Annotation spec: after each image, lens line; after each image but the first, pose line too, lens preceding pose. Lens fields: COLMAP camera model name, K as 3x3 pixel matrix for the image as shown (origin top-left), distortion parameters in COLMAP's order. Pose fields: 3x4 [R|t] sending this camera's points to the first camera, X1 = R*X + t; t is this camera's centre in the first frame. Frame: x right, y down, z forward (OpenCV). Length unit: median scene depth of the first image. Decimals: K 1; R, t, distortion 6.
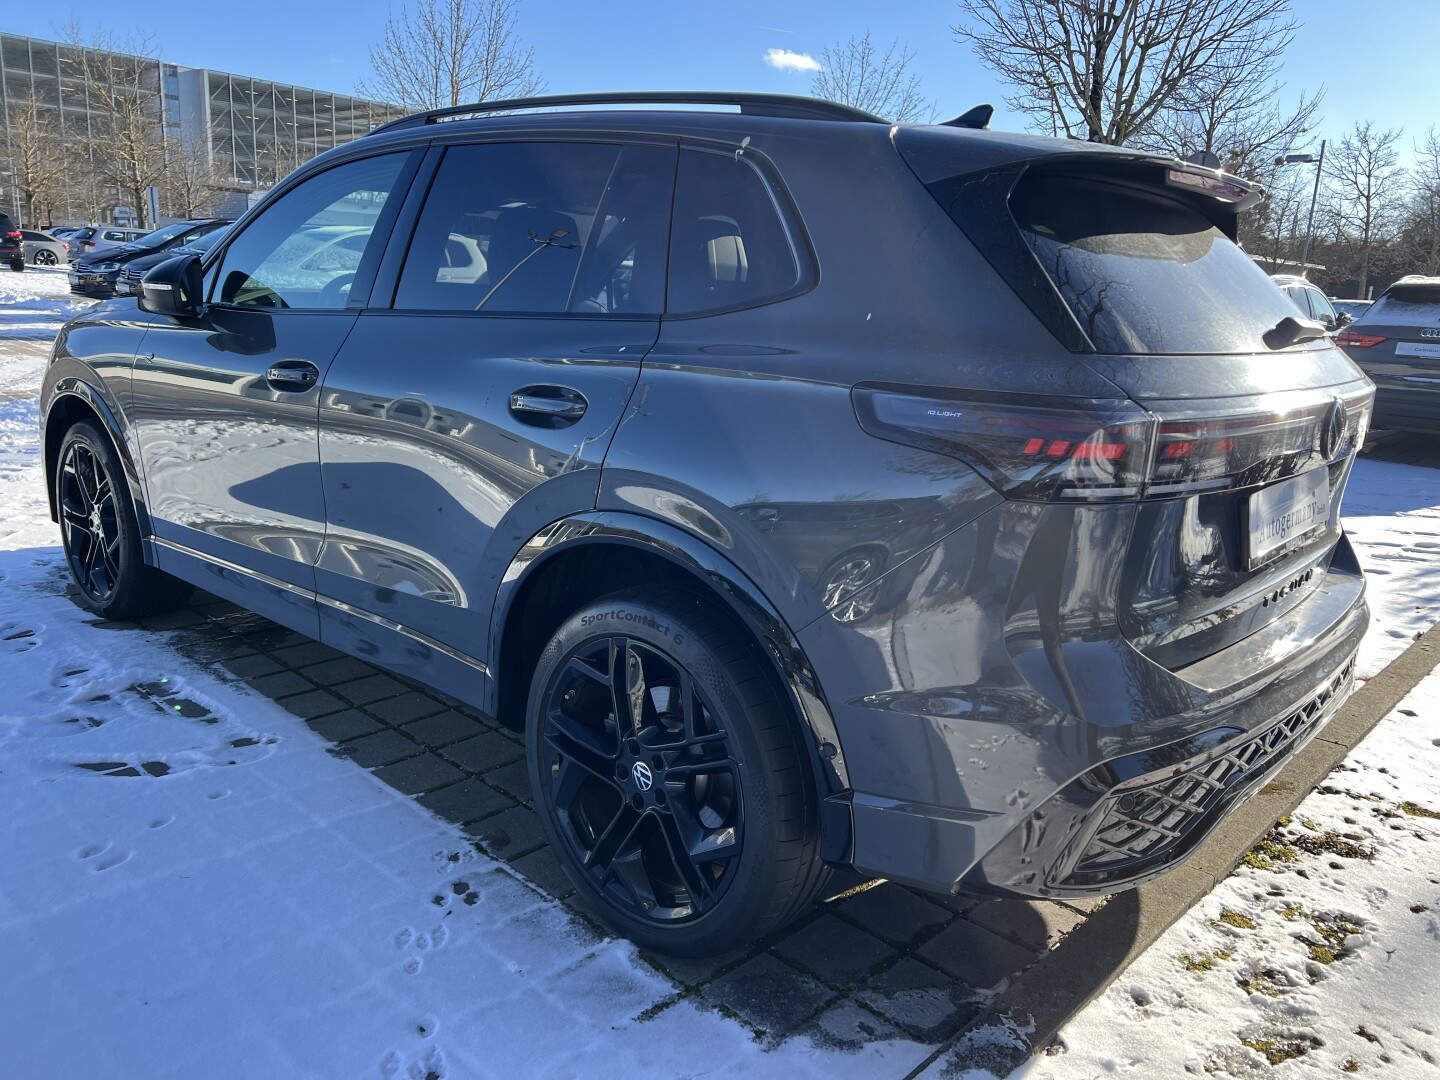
lens RADIAL K [[1068.4, 0, 718.0], [0, 1068.4, 544.4], [0, 0, 1]] dist [0.049863, -0.050321]
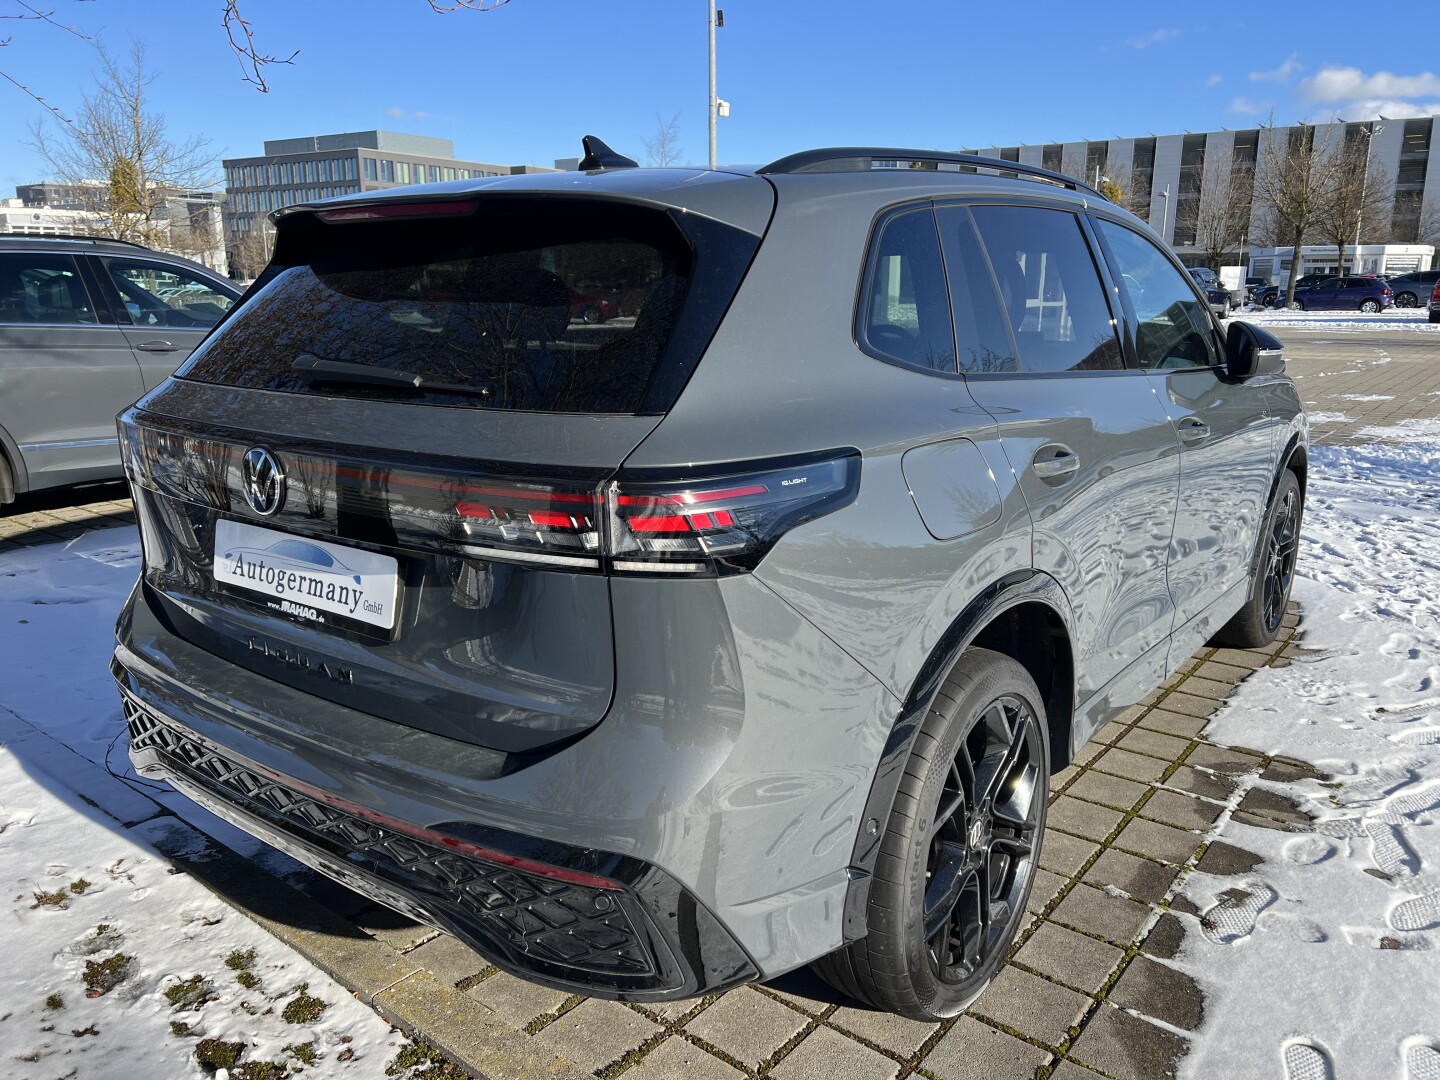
lens RADIAL K [[1065.4, 0, 725.3], [0, 1065.4, 545.1], [0, 0, 1]] dist [0.055663, -0.059836]
pose [[0.093785, 0.182936, -0.978641, 1.167151], [-0.234431, 0.959392, 0.156871, -0.223885], [0.967598, 0.214711, 0.132862, 0.995555]]
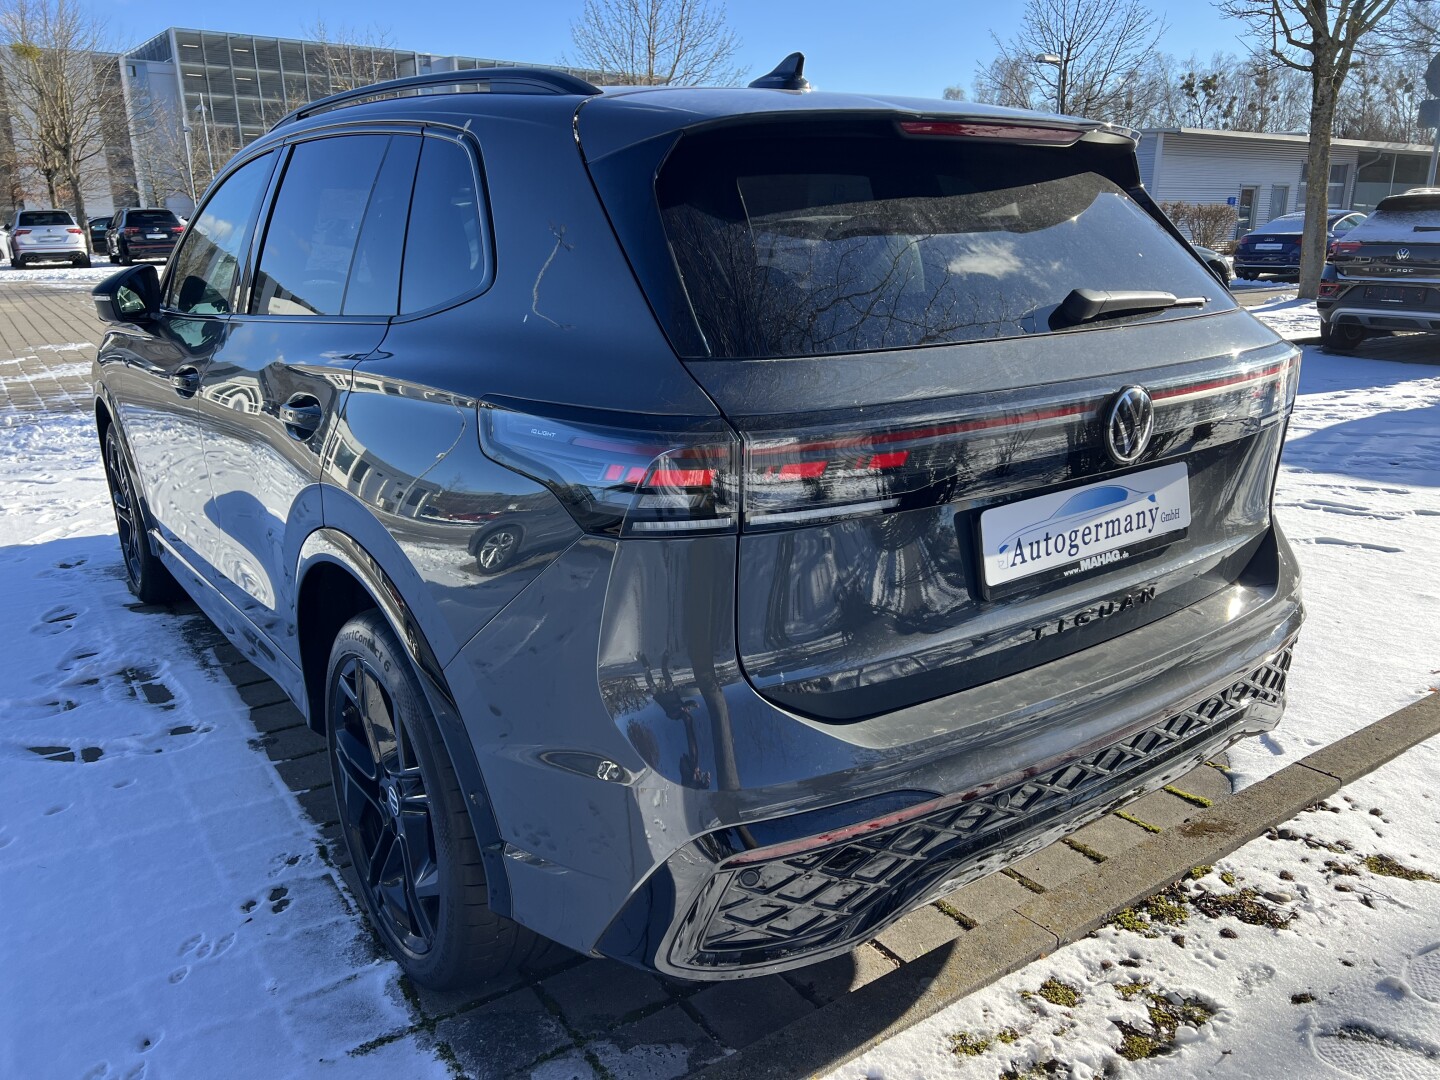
lens RADIAL K [[1068.4, 0, 718.0], [0, 1068.4, 544.4], [0, 0, 1]] dist [0.049863, -0.050321]
pose [[0.976906, -0.001618, -0.213662, 0.348894], [0.010478, 0.999131, 0.040338, -0.041167], [0.213412, -0.041645, 0.976074, 0.103501]]
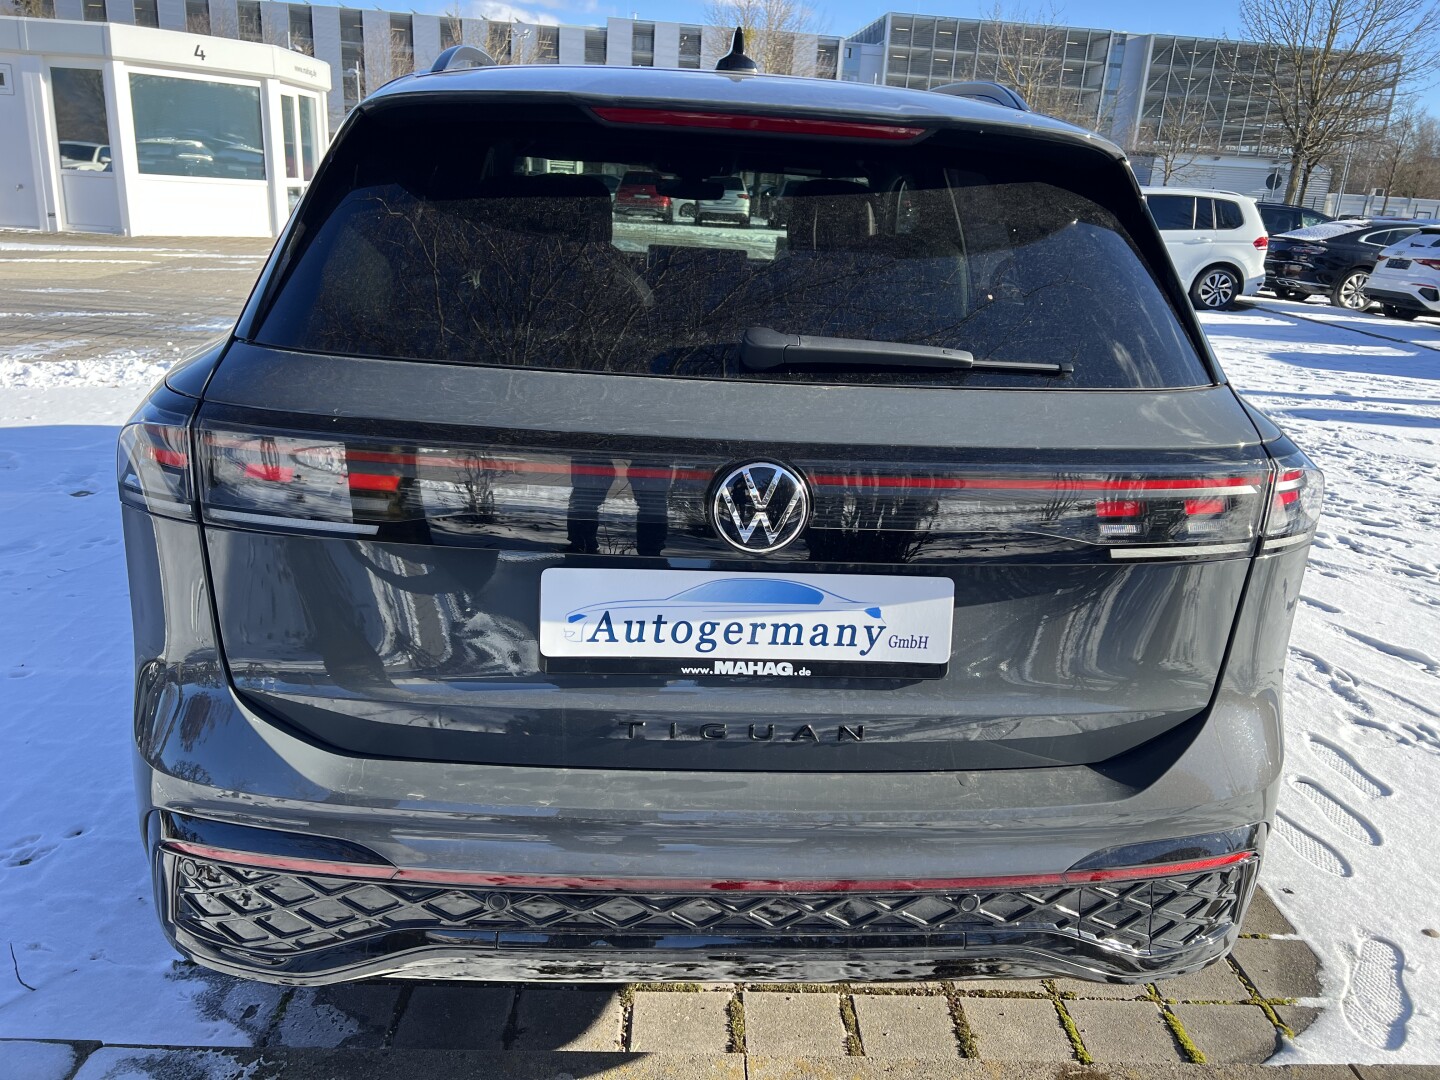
lens RADIAL K [[1025.4, 0, 720.0], [0, 1025.4, 540.0], [0, 0, 1]] dist [0.180162, -0.209806]
pose [[0.722962, 0.209210, -0.658450, 0.760172], [-0.187206, 0.976716, 0.104786, -0.116644], [0.665041, 0.047510, 0.745294, 0.416988]]
